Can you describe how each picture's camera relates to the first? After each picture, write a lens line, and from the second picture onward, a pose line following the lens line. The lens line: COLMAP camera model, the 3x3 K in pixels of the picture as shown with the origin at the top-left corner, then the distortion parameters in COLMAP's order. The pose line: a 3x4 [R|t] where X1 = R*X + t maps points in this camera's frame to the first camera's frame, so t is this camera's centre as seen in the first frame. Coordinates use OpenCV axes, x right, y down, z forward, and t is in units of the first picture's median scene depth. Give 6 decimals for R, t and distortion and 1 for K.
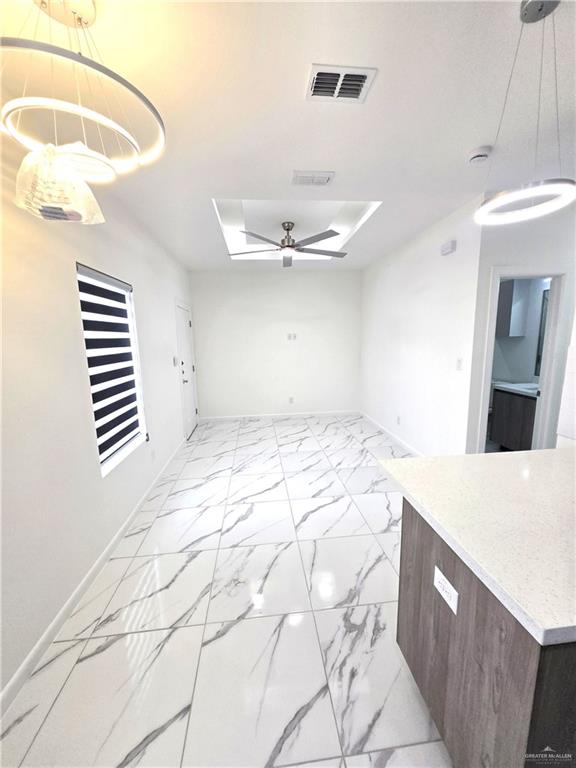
lens RADIAL K [[295.8, 0, 288.0], [0, 295.8, 384.0], [0, 0, 1]] dist [0.000420, 0.000063]
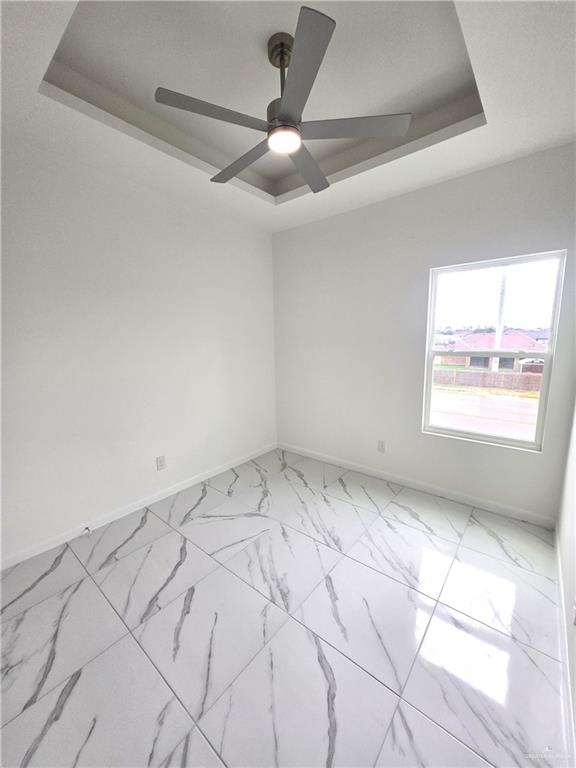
lens RADIAL K [[295.8, 0, 288.0], [0, 295.8, 384.0], [0, 0, 1]] dist [0.000420, 0.000063]
pose [[-0.720502, 0.113085, -0.684170, 0.323995], [-0.074738, 0.968203, 0.238740, -0.212382], [0.689414, 0.223146, -0.689141, 1.493188]]
